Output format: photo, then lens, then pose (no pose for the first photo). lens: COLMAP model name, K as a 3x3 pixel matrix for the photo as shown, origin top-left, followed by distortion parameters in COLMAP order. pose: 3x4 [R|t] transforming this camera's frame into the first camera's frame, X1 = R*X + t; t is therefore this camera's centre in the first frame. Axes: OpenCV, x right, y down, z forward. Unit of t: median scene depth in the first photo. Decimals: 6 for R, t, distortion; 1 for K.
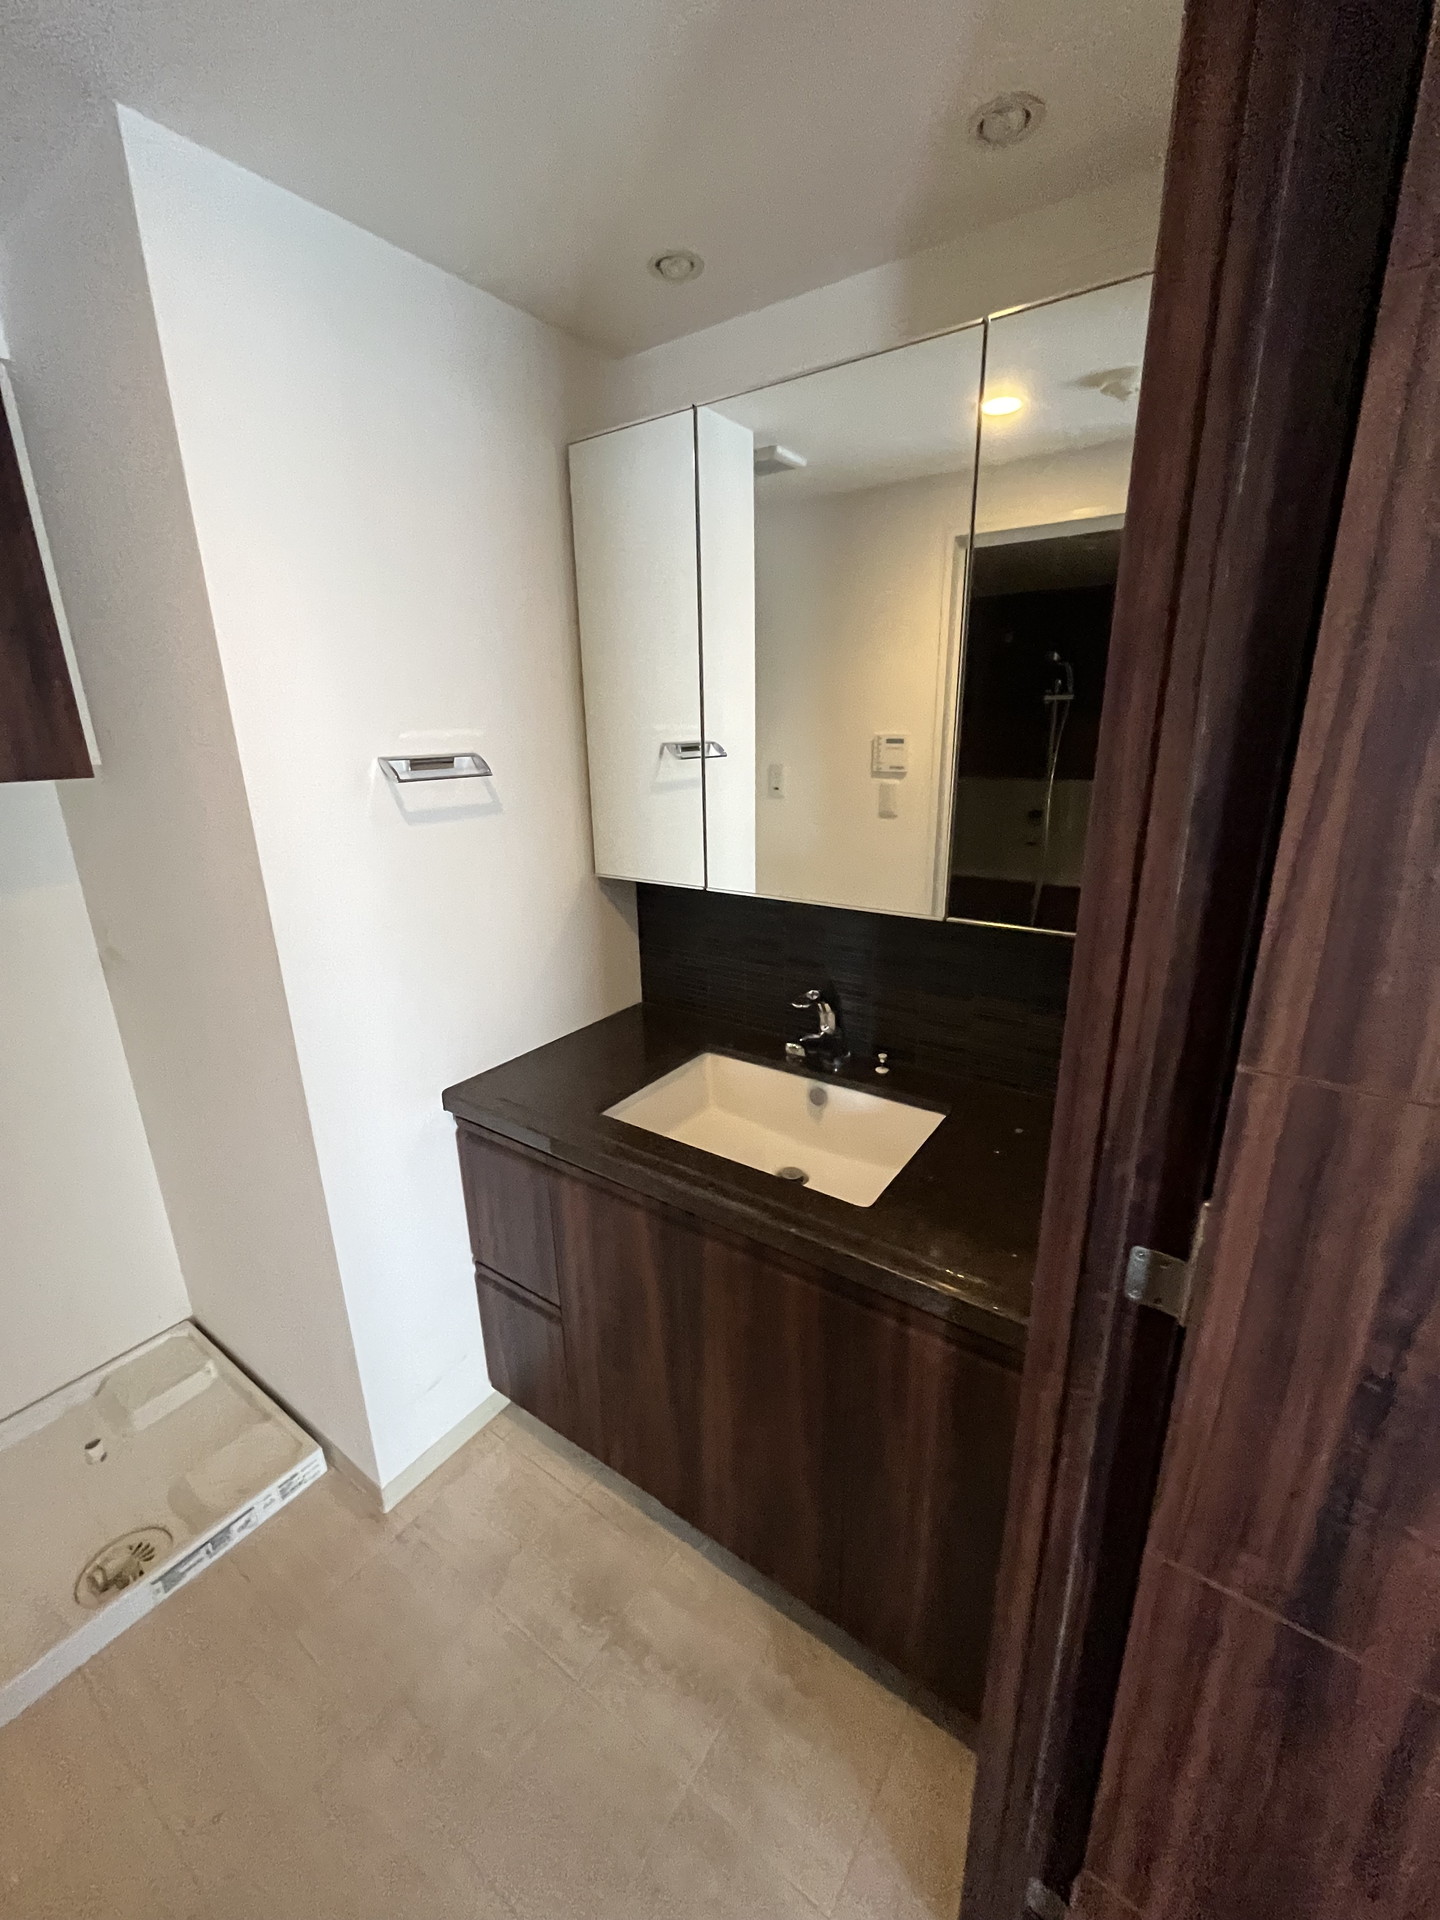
lens RADIAL K [[774.5, 0, 723.3], [0, 774.5, 958.4], [0, 0, 1]] dist [0.000456, -0.000524]
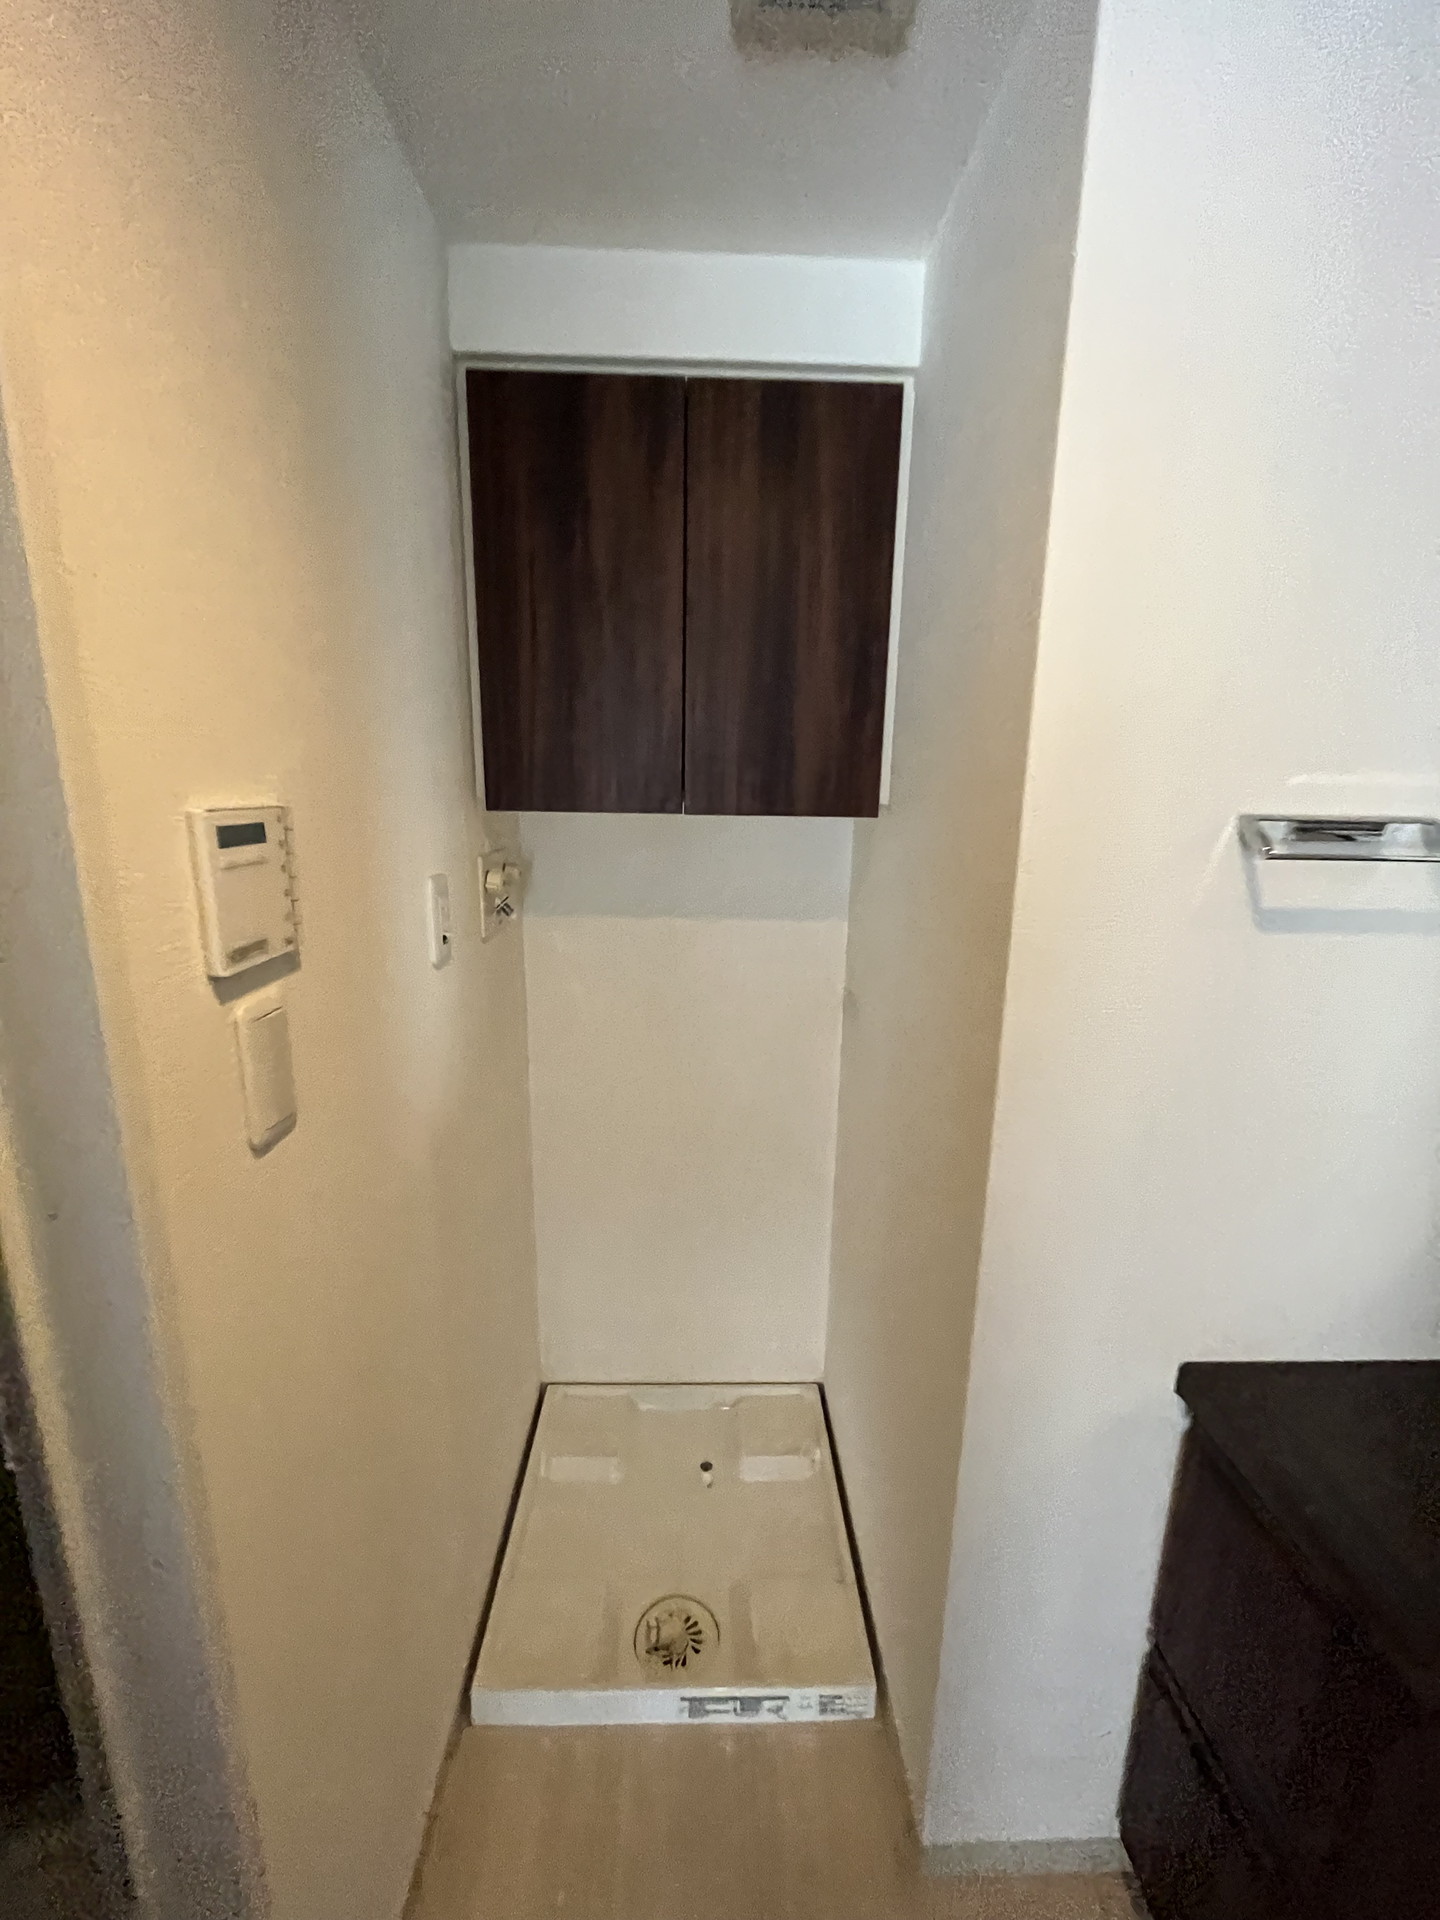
lens RADIAL K [[774.5, 0, 723.3], [0, 774.5, 958.4], [0, 0, 1]] dist [0.000456, -0.000524]
pose [[0.596489, 0.205726, -0.775808, -0.182460], [-0.259222, 0.964171, 0.056370, -0.077273], [0.759608, 0.167483, 0.628446, 0.316871]]
